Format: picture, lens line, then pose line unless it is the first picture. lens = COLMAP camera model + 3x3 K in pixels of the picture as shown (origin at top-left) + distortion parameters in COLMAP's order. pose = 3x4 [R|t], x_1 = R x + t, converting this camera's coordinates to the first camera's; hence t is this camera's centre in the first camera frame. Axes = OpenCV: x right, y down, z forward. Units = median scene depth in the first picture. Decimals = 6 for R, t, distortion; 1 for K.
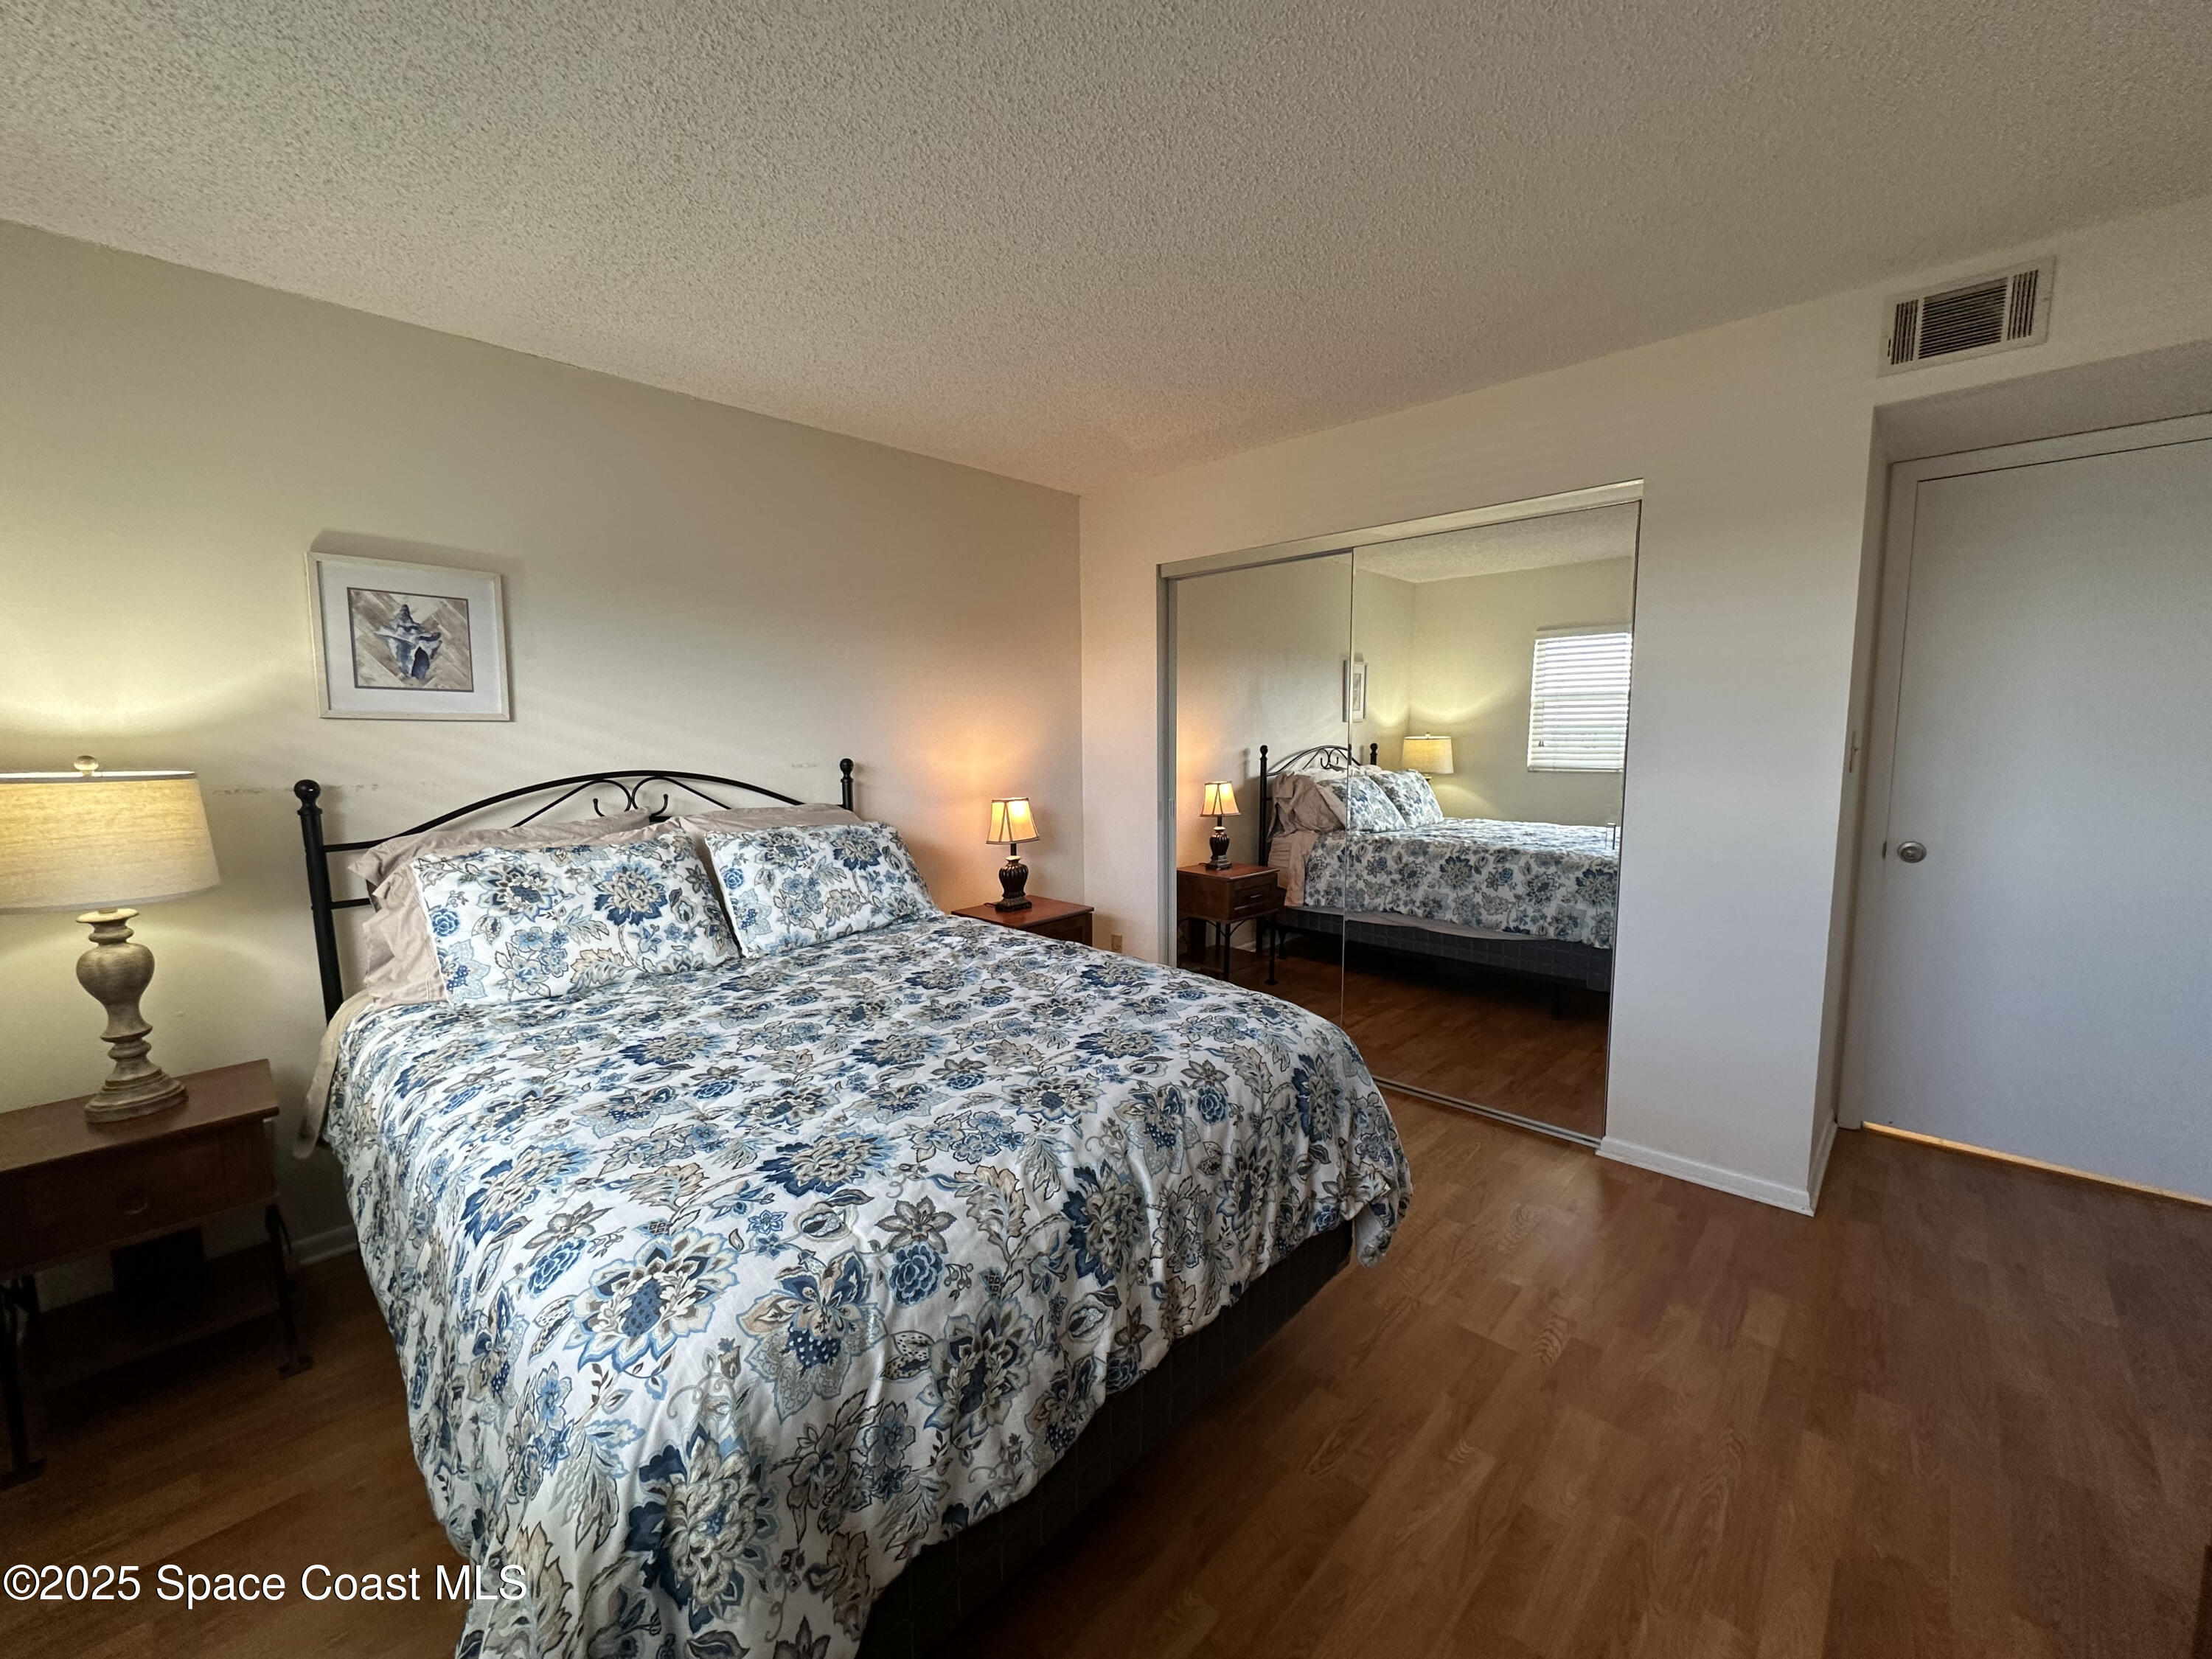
lens RADIAL K [[879.4, 0, 1105.3], [0, 879.4, 821.4], [0, 0, 1]] dist [-0.002117, -0.000055]
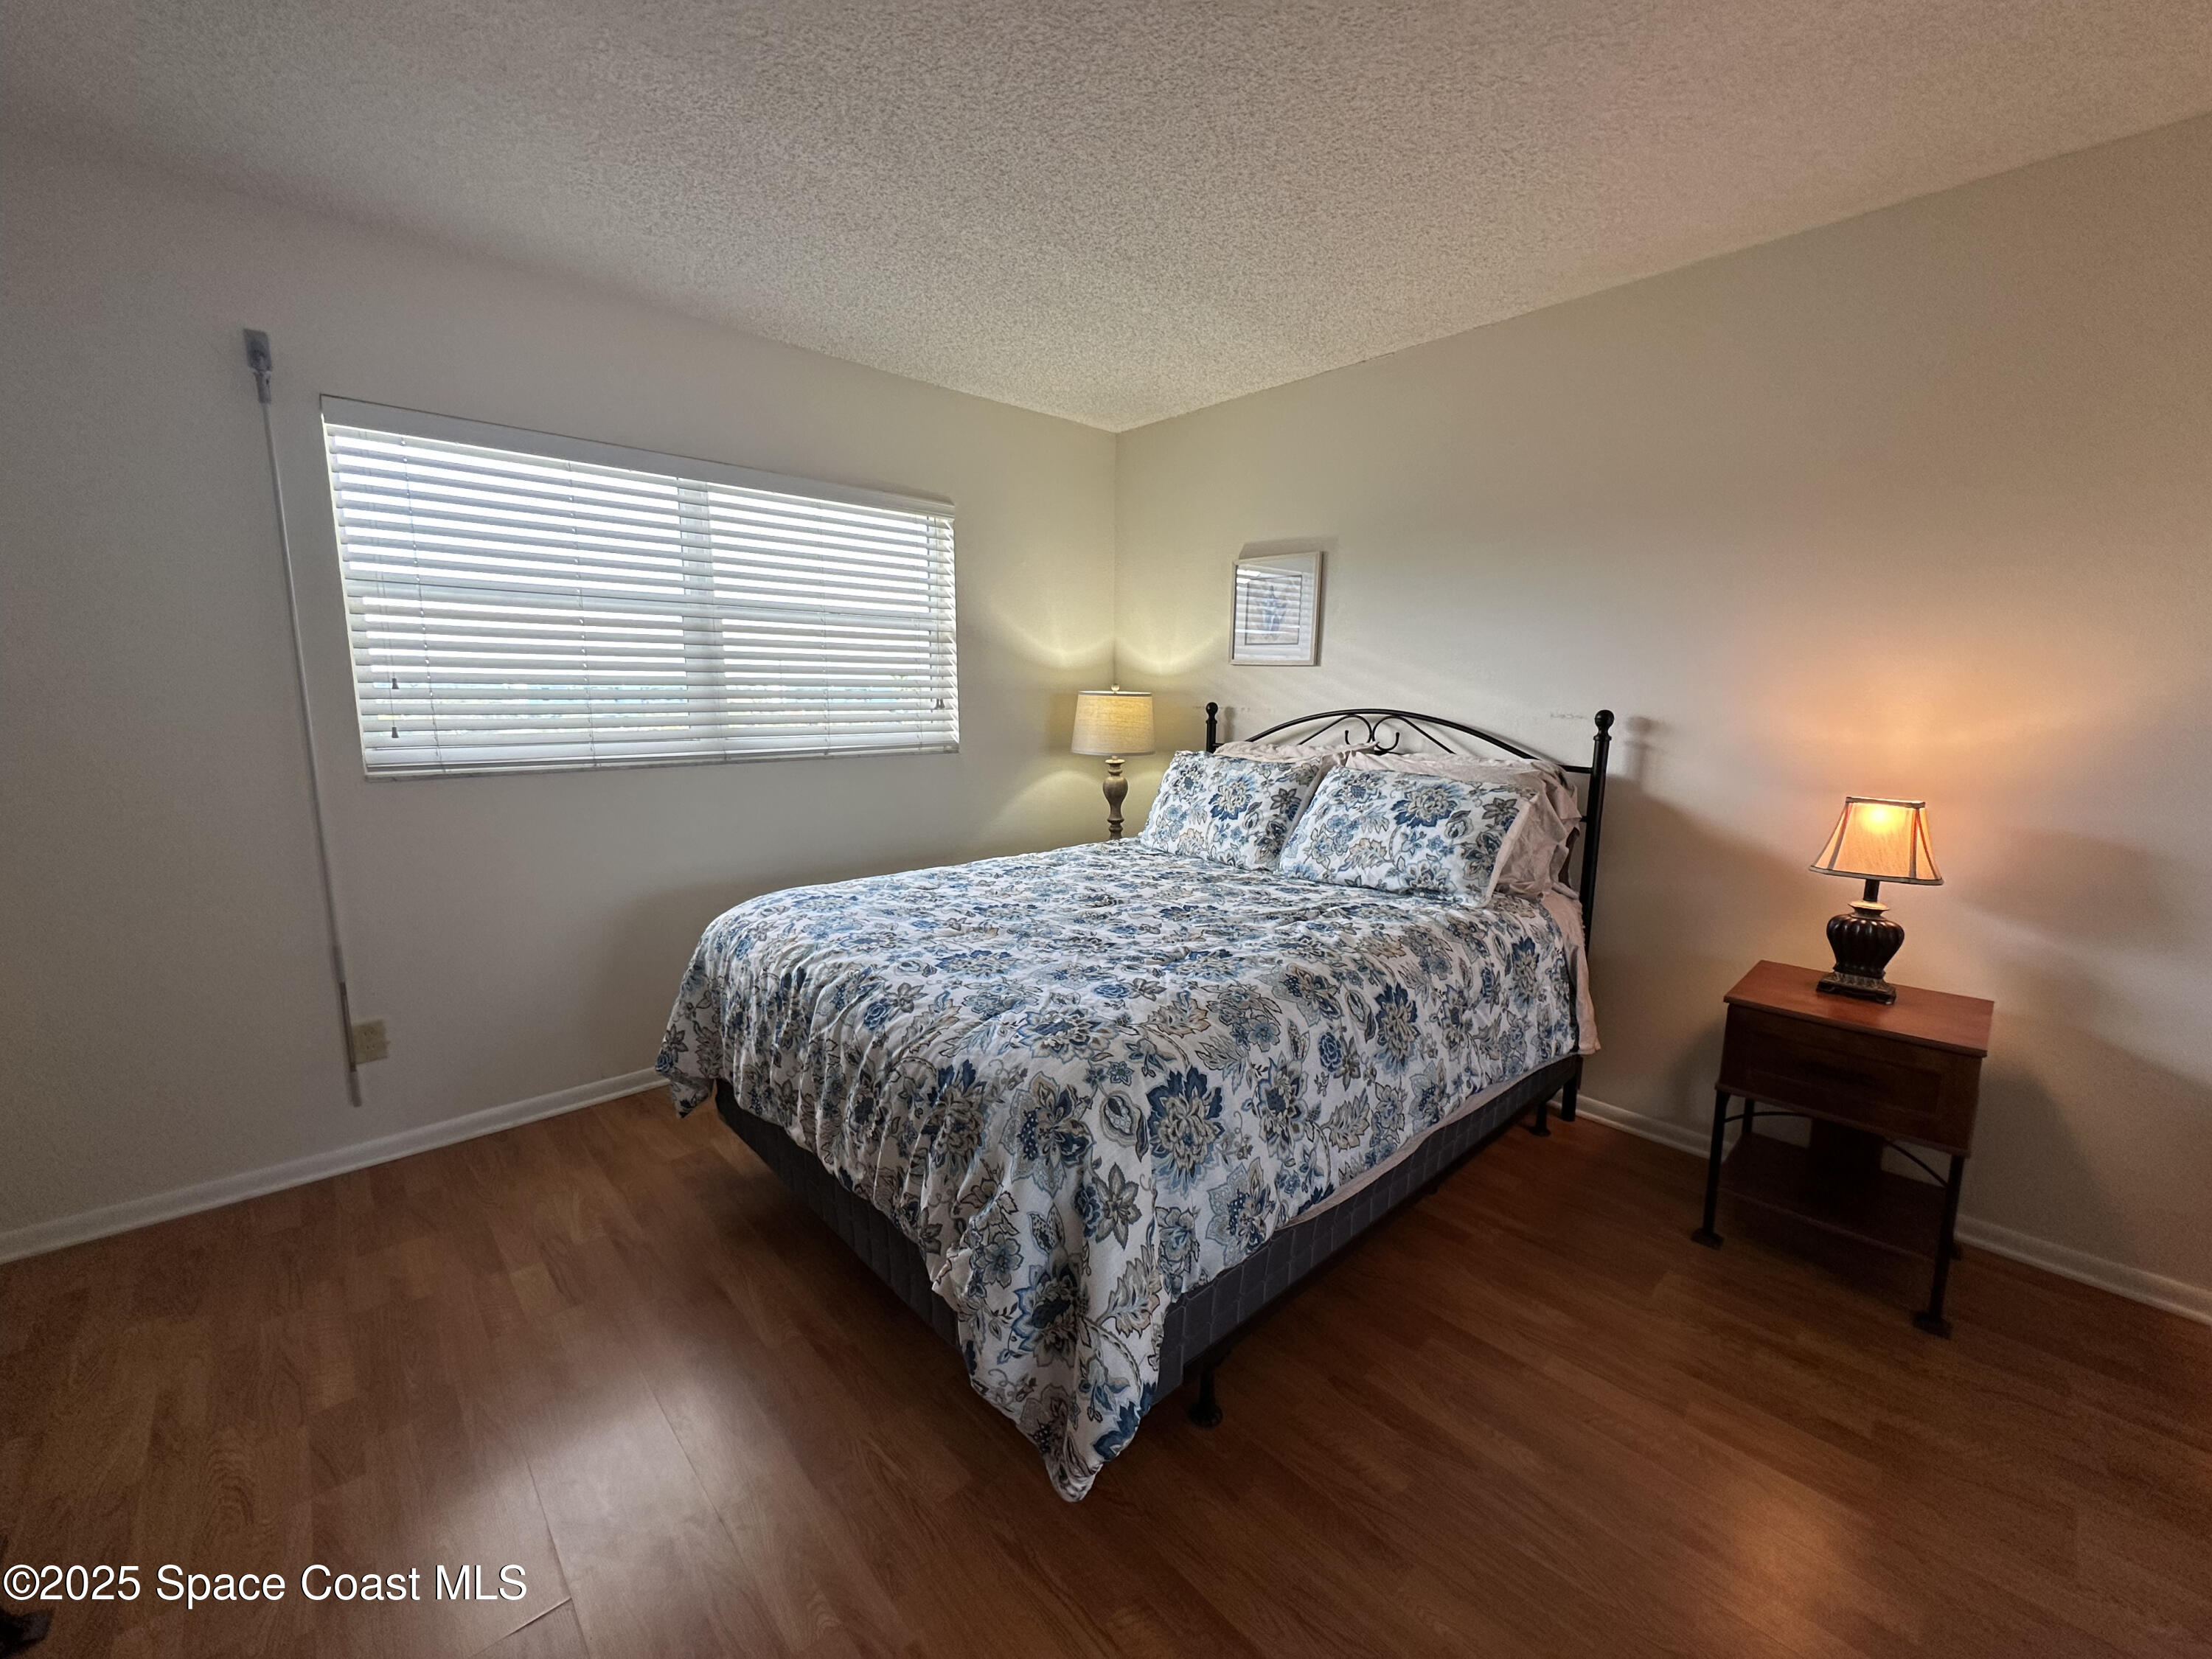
lens RADIAL K [[879.4, 0, 1107.8], [0, 879.4, 827.4], [0, 0, 1]] dist [-0.002117, -0.000055]
pose [[-0.069902, 0.167196, -0.983443, 0.744370], [-0.110216, 0.978524, 0.174194, -0.079691], [0.991447, 0.120567, -0.049973, 0.866985]]
